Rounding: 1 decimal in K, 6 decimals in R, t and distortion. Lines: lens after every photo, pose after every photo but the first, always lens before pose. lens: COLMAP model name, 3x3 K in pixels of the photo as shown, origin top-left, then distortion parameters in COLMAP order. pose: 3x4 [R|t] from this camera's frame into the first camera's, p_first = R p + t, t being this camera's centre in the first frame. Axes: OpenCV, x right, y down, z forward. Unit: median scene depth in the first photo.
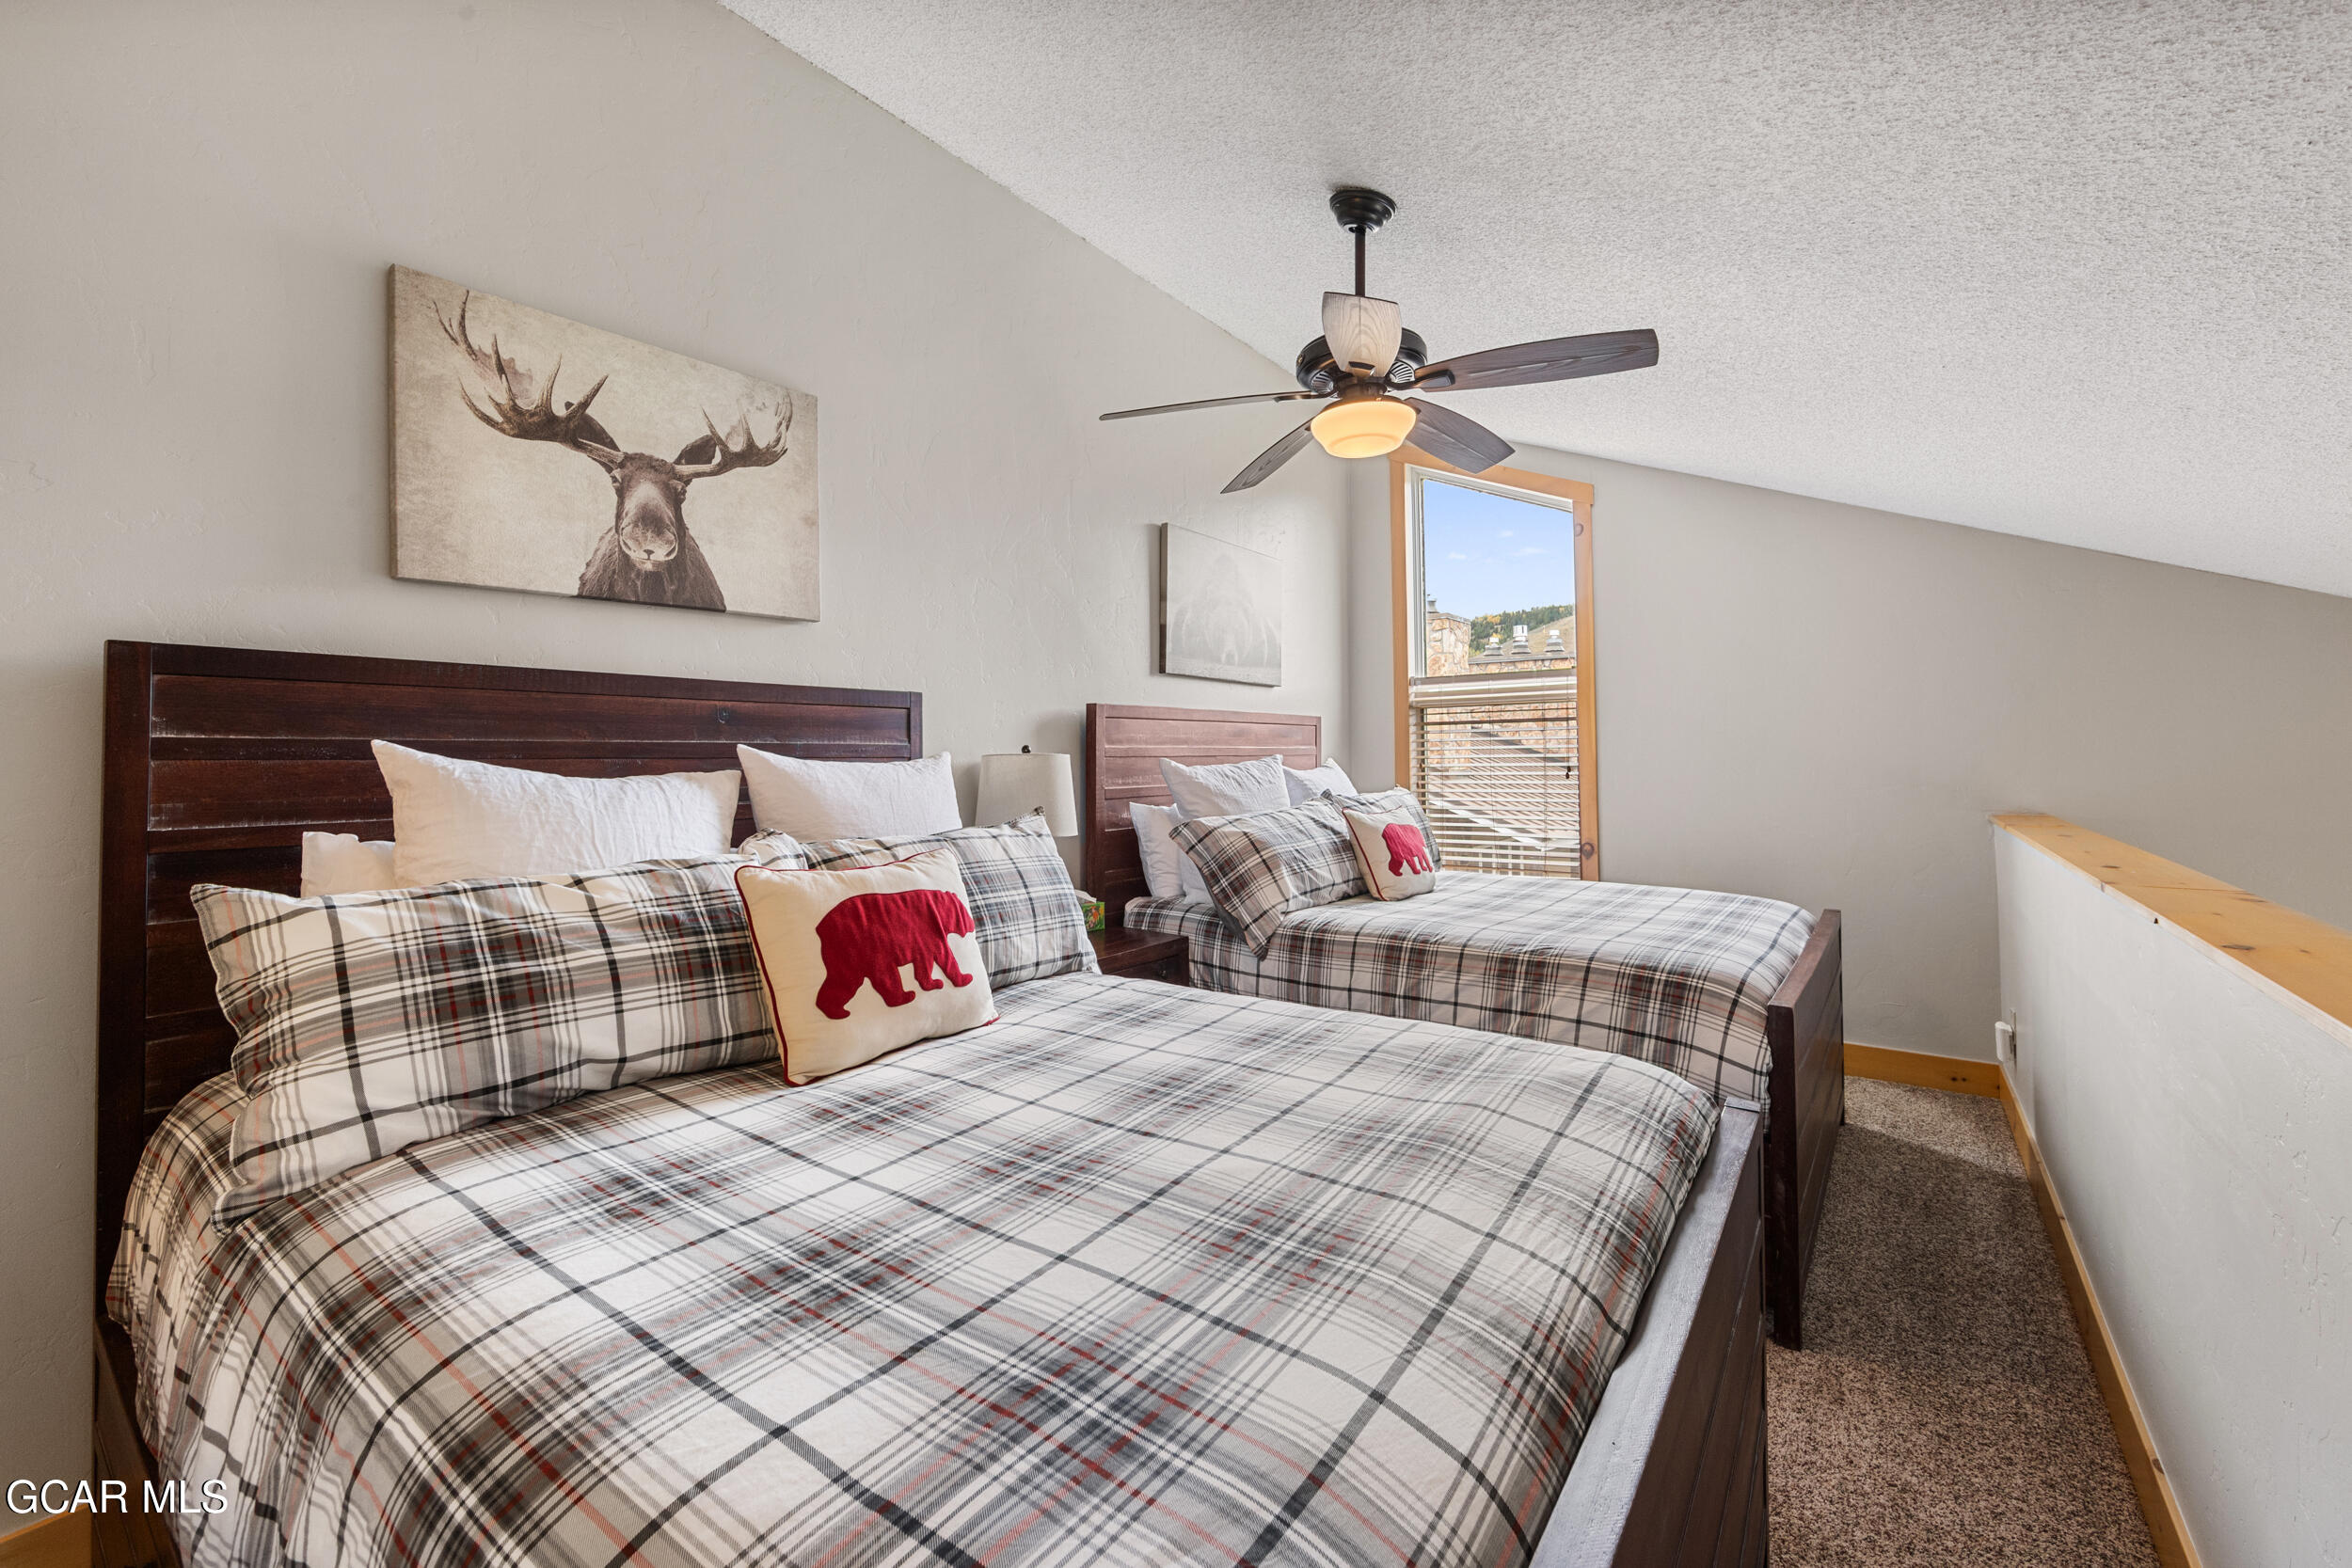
lens RADIAL K [[927.5, 0, 1167.9], [0, 927.5, 736.3], [0, 0, 1]] dist [-0.000942, -0.001207]
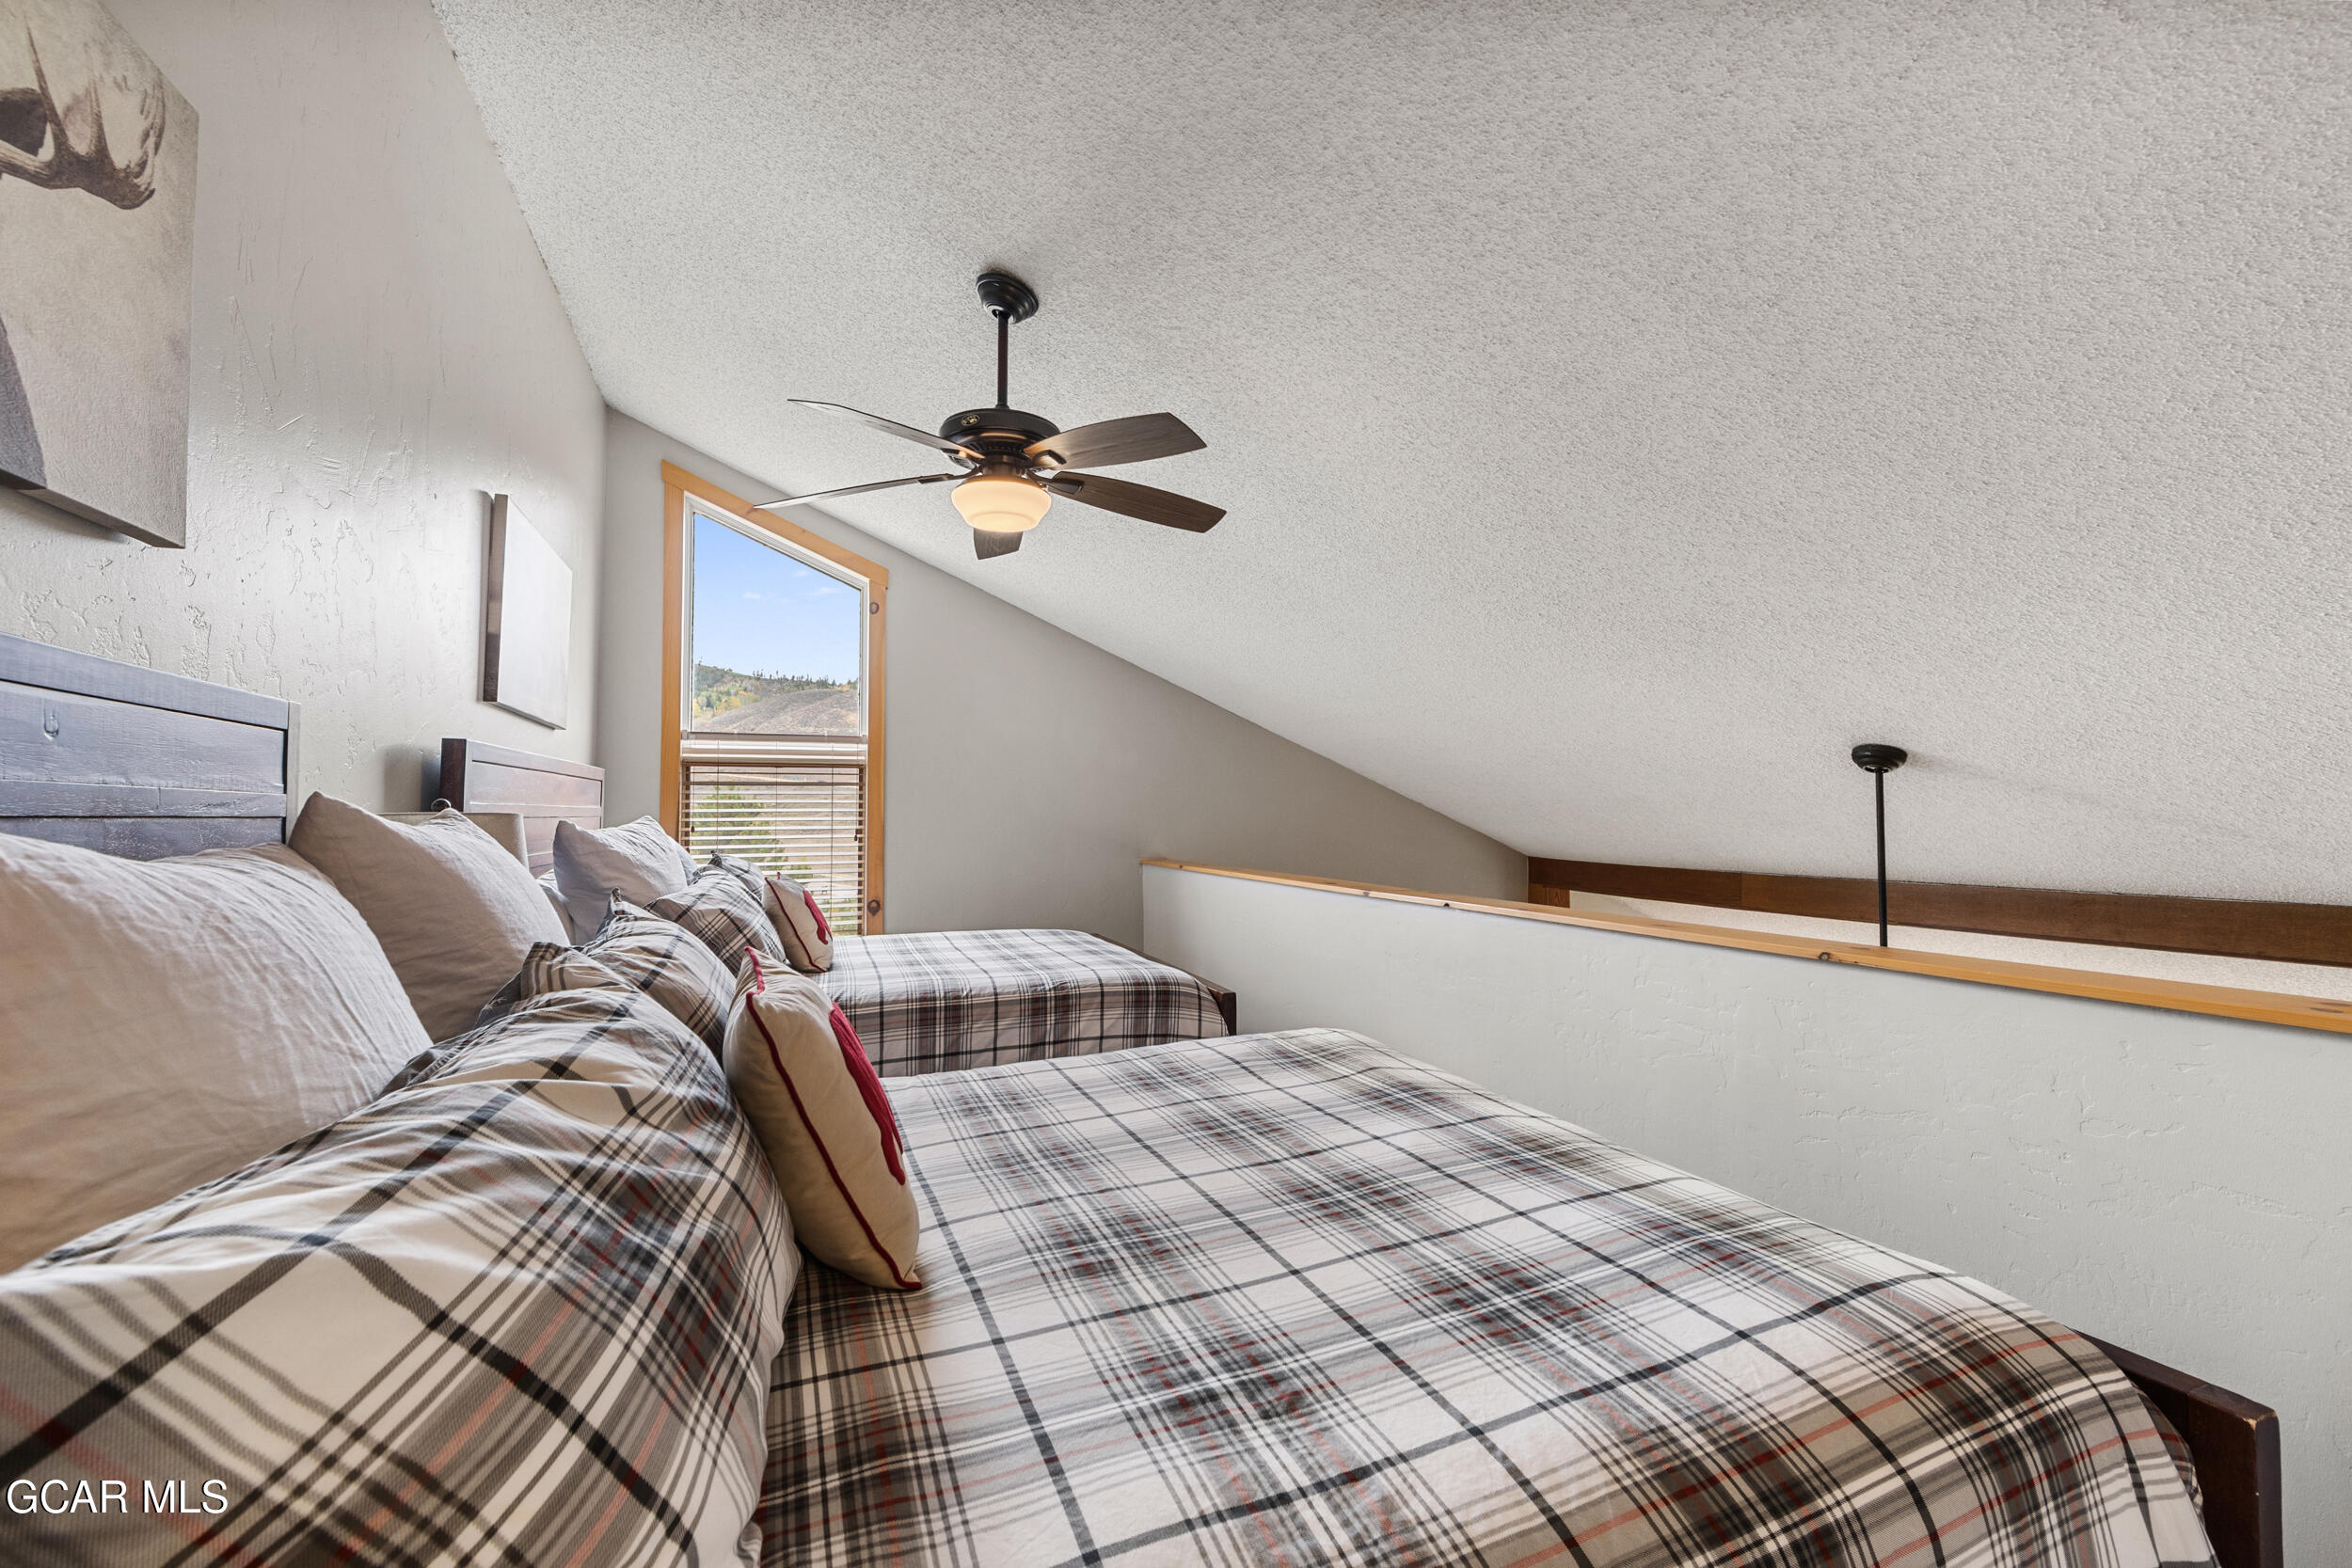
lens RADIAL K [[927.5, 0, 1175.6], [0, 927.5, 787.9], [0, 0, 1]] dist [-0.000942, -0.001207]
pose [[0.508746, 0.032027, 0.860321, -1.089060], [-0.021443, 0.999469, -0.024527, 0.013967], [-0.860650, -0.005970, 0.509163, 0.564726]]
